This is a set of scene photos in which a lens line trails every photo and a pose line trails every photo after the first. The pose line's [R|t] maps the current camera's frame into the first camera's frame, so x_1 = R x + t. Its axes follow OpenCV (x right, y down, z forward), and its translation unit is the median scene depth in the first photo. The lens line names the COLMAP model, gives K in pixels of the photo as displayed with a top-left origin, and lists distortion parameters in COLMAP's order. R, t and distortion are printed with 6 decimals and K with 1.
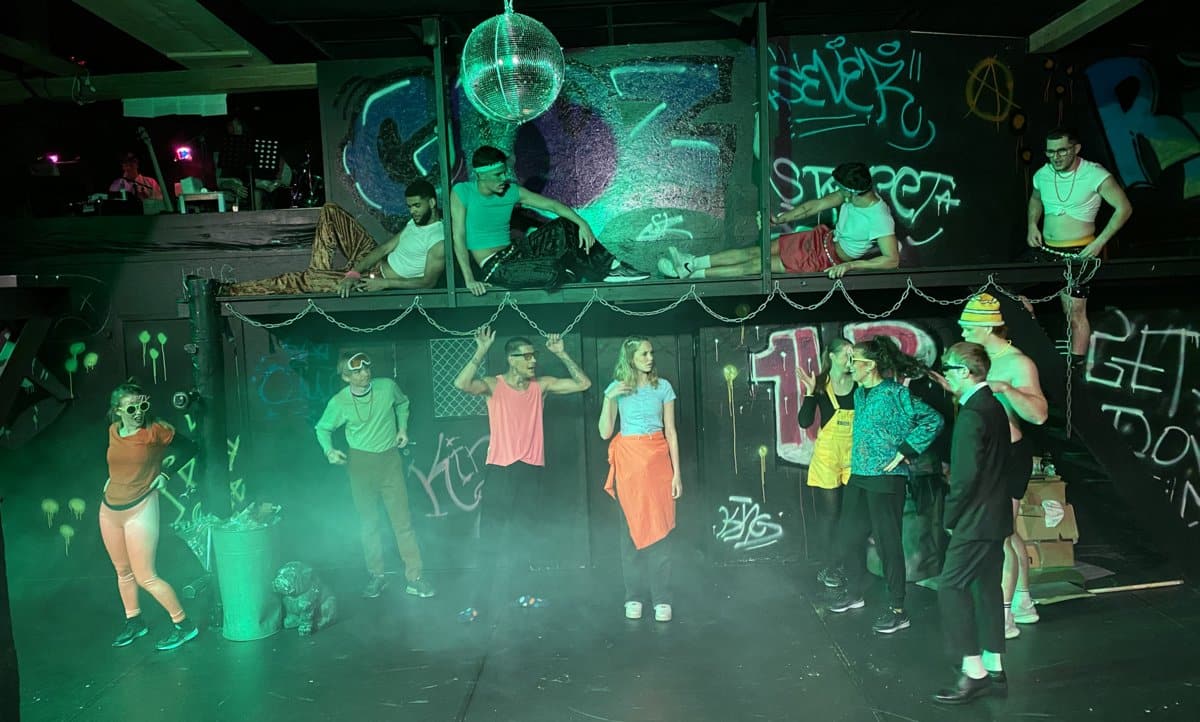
lens RADIAL K [[899.9, 0, 600.0], [0, 899.9, 361.0], [0, 0, 1]] dist [0.031364, -0.022256]
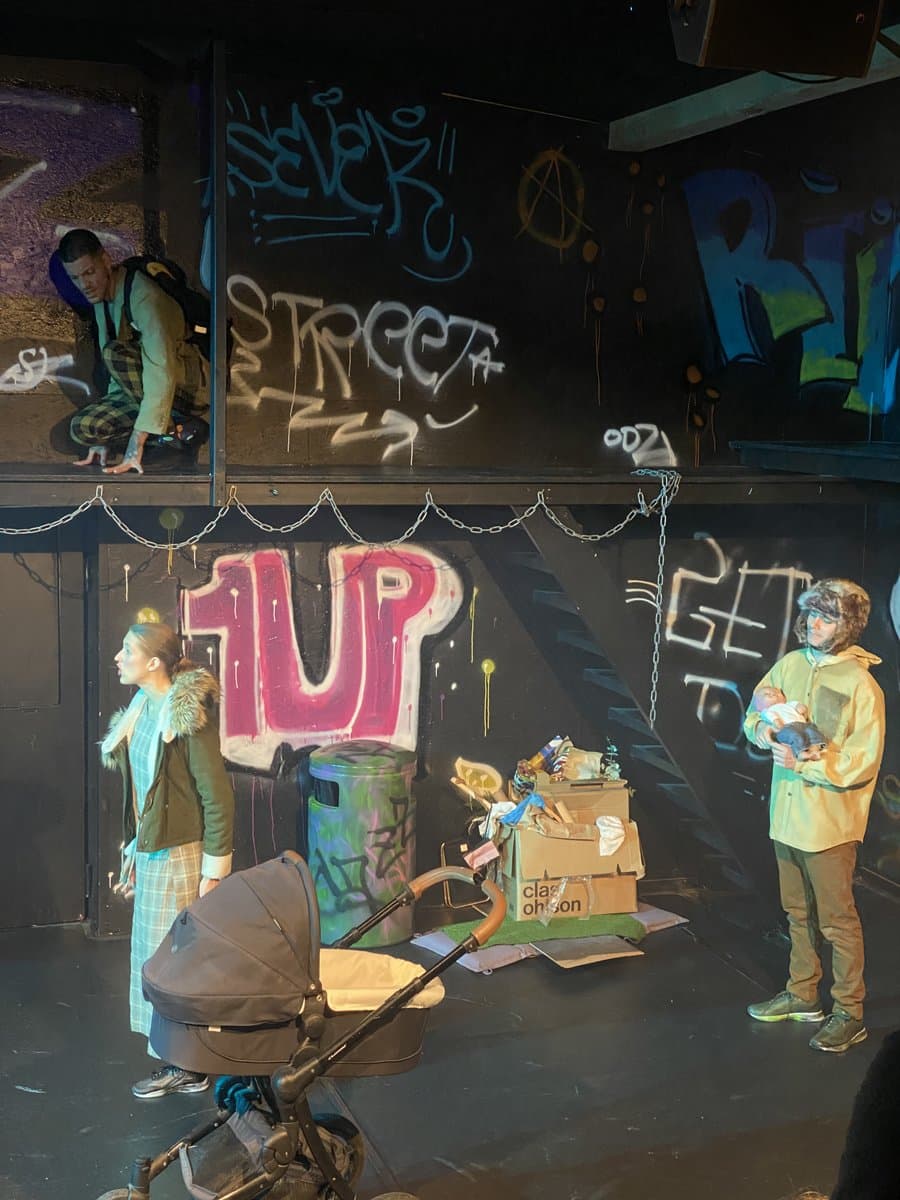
lens RADIAL K [[1748.9, 0, 450.0], [0, 1748.9, 600.0], [0, 0, 1]] dist [0.170531, -0.339570]
pose [[0.939449, 0.019138, 0.342153, -0.071148], [-0.032330, 0.998936, 0.032894, -0.047362], [-0.341160, -0.041964, 0.939068, -0.189404]]
